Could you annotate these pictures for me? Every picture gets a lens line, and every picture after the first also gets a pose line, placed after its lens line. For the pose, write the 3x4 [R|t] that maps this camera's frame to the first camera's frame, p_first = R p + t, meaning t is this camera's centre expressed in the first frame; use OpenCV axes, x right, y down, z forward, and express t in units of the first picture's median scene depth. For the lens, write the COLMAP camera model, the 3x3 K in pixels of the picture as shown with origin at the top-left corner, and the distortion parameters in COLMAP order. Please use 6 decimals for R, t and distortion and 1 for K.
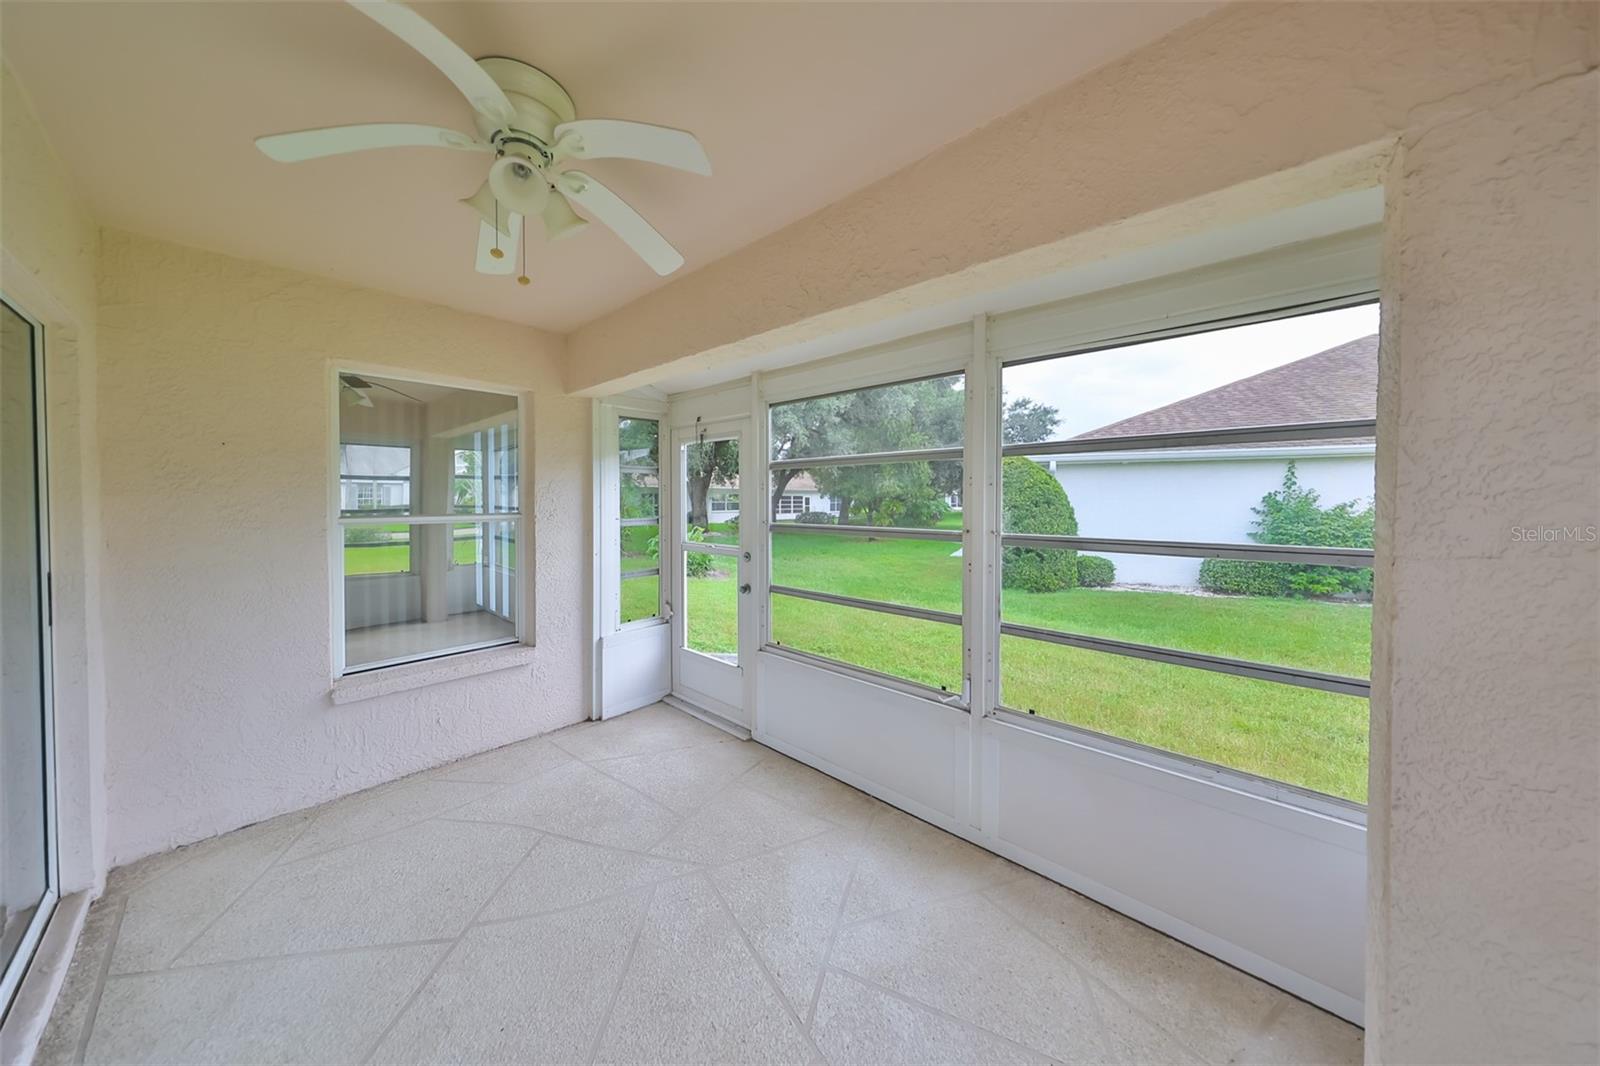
lens RADIAL K [[502.1, 0, 803.6], [0, 502.1, 501.6], [0, 0, 1]] dist [0.000904, -0.000477]
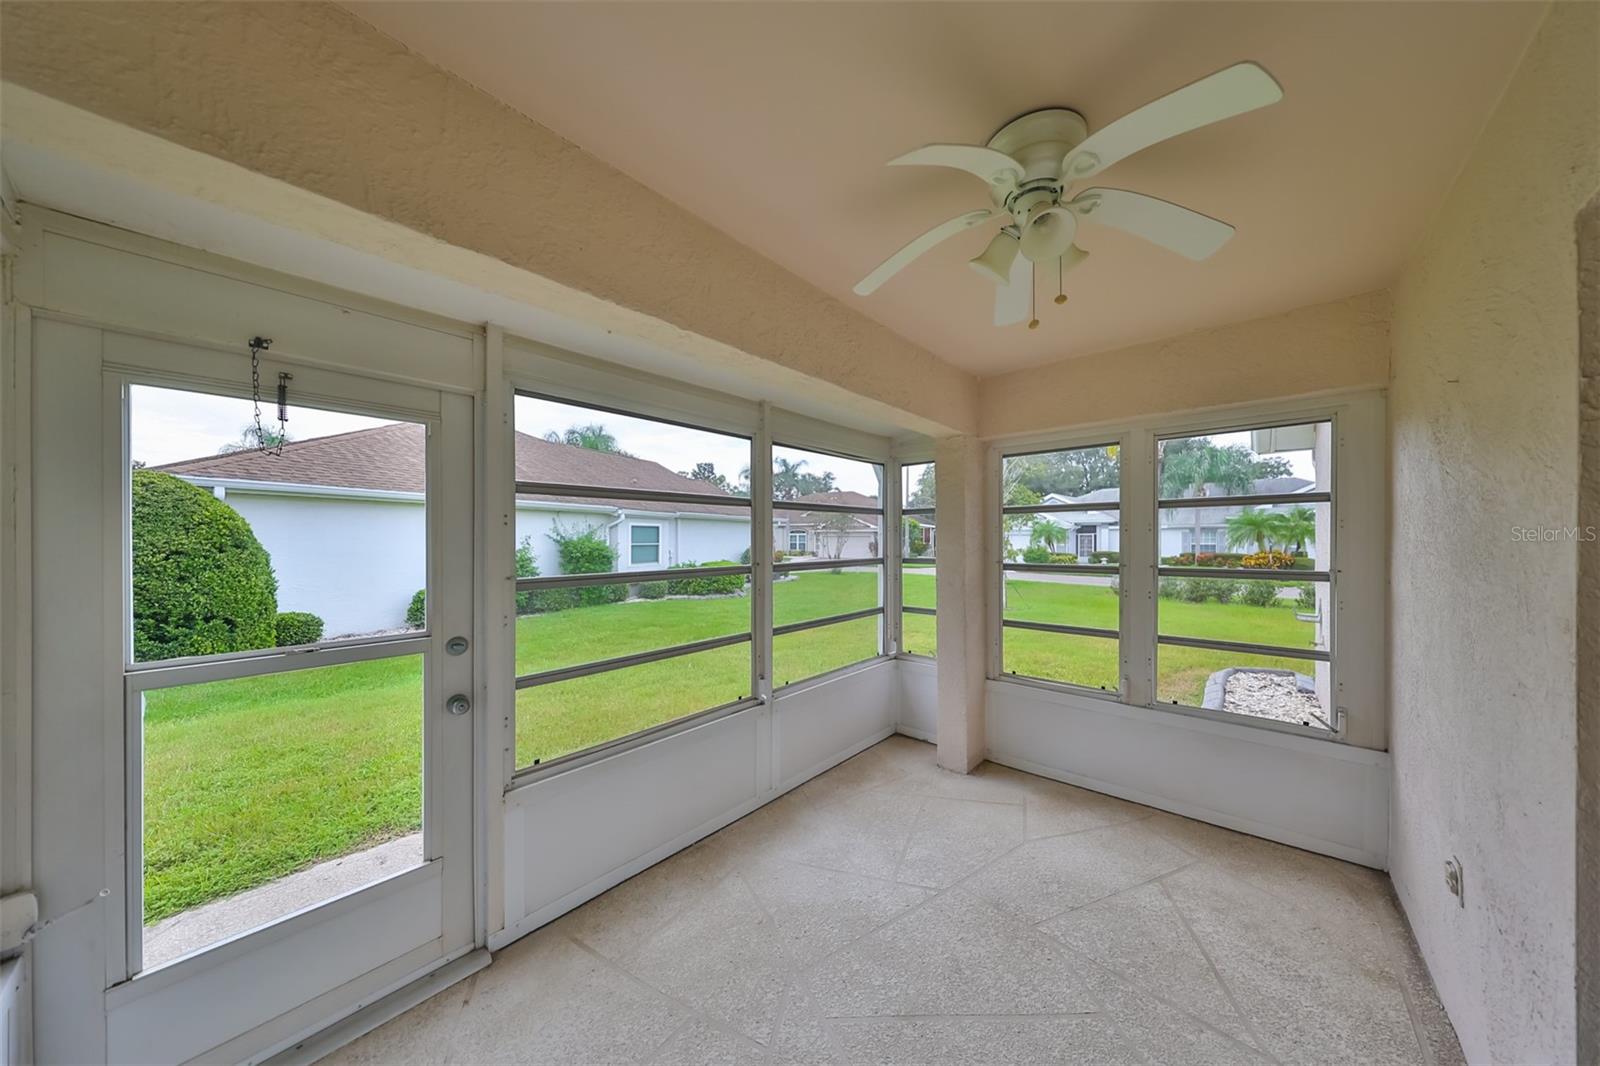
lens RADIAL K [[502.1, 0, 800.2], [0, 502.1, 537.7], [0, 0, 1]] dist [0.000904, -0.000477]
pose [[0.010357, -0.002228, 0.999944, -0.693391], [0.010490, 0.999943, 0.002120, -0.005769], [-0.999891, 0.010468, 0.010380, 0.647028]]
